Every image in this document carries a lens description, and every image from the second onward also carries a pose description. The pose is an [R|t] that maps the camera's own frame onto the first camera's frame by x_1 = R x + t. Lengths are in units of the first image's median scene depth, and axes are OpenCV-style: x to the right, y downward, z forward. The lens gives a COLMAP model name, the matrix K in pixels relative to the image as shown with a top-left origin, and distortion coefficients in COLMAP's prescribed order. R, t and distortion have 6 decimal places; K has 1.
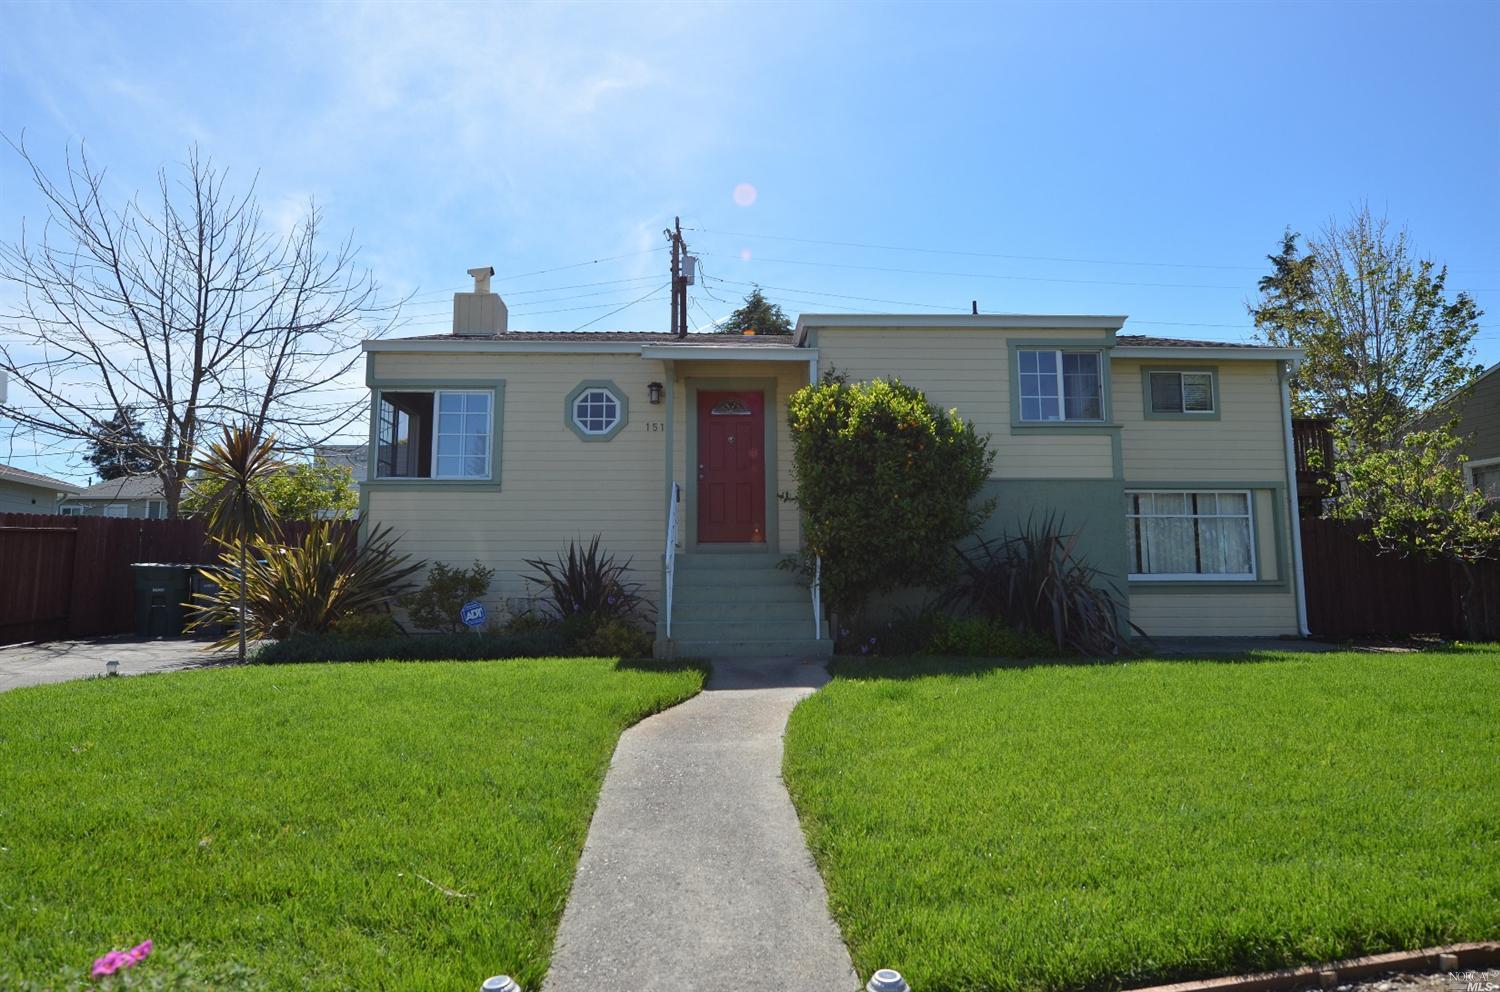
lens RADIAL K [[980.6, 0, 750.0], [0, 980.6, 496.0], [0, 0, 1]] dist [-0.000564, -0.000355]
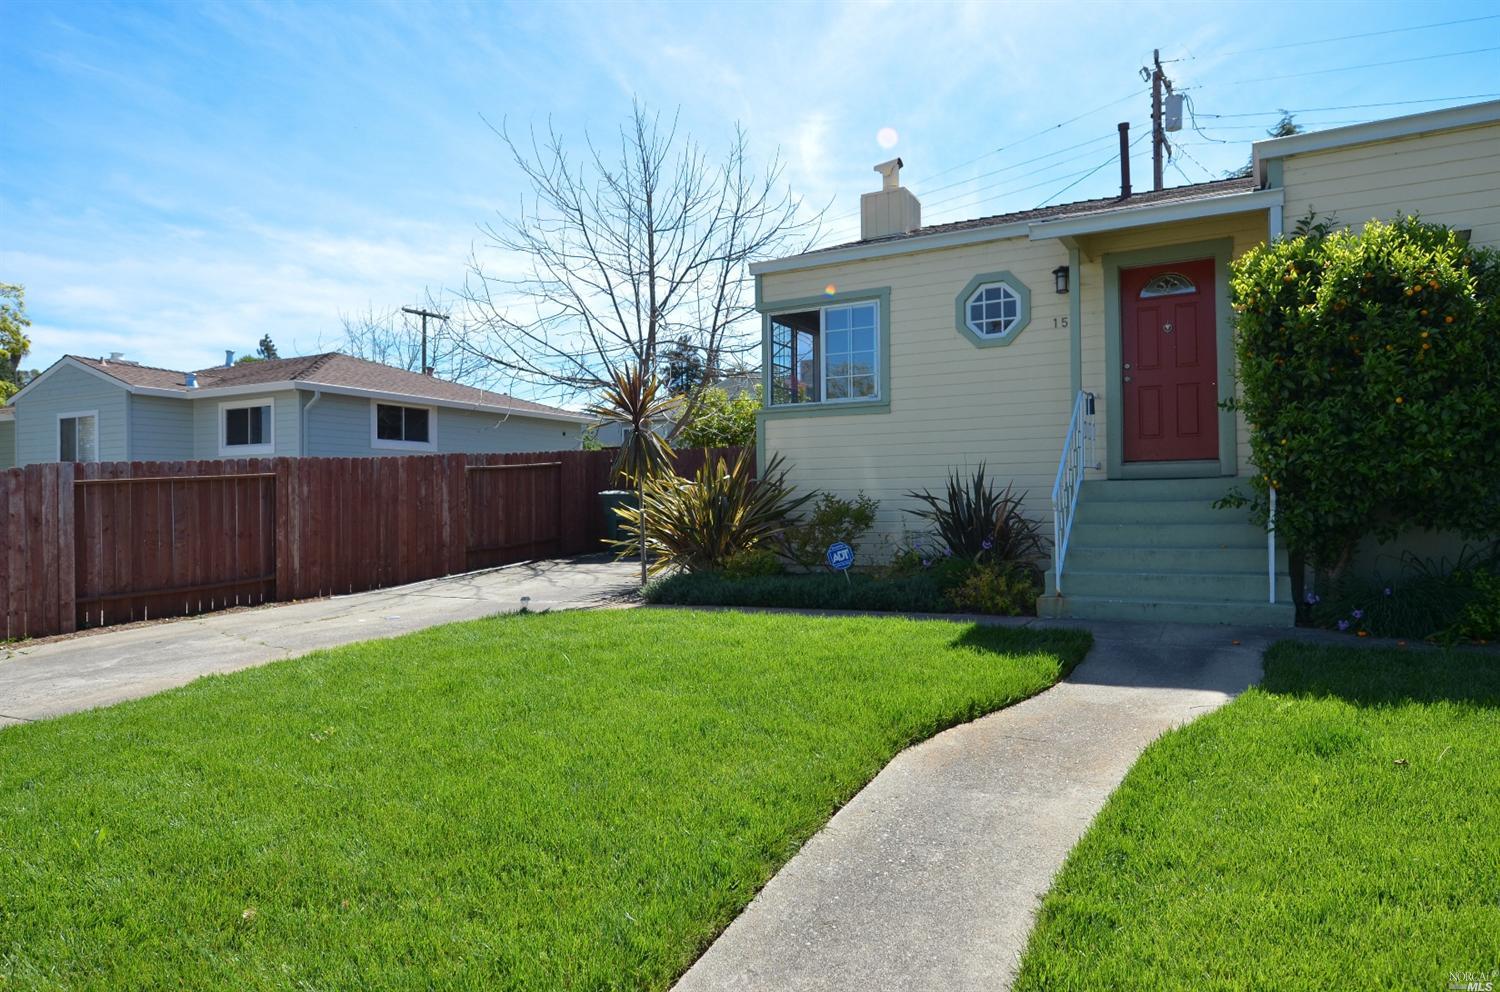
lens RADIAL K [[922.6, 0, 750.0], [0, 922.6, 496.0], [0, 0, 1]] dist [-0.013807, -0.001702]
pose [[0.842217, -0.004445, -0.539120, 0.101658], [0.072557, 0.991804, 0.105172, -0.028540], [0.534233, -0.127695, 0.835637, 0.219838]]
